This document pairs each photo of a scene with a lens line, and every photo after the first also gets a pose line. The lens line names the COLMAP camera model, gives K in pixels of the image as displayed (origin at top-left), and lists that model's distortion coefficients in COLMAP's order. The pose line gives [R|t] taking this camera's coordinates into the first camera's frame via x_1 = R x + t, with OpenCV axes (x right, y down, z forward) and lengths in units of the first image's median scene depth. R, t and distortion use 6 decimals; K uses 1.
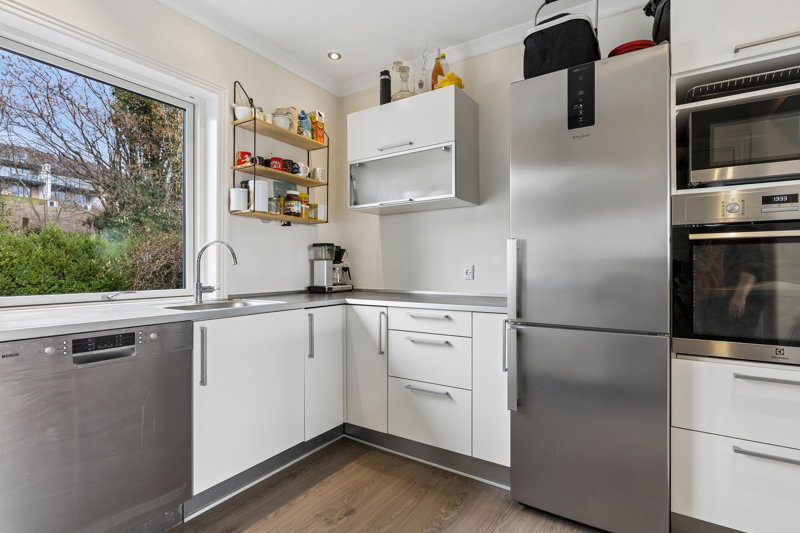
lens RADIAL K [[401.1, 0, 402.1], [0, 401.1, 270.8], [0, 0, 1]] dist [-0.000207, -0.001106]
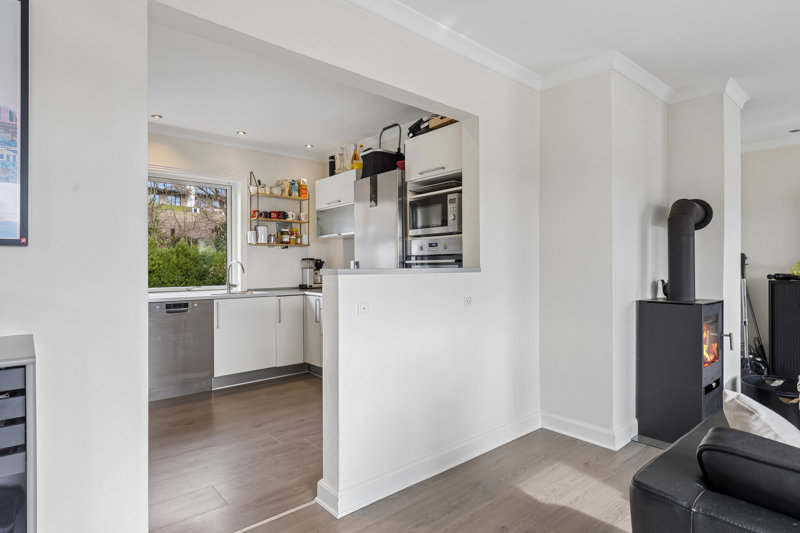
lens RADIAL K [[437.4, 0, 399.4], [0, 437.4, 267.3], [0, 0, 1]] dist [-0.001876, 0.000377]
pose [[0.959504, -0.005416, -0.281643, 0.726901], [0.005343, 0.999985, -0.001027, -0.030085], [0.281644, -0.000520, 0.959519, -0.660805]]
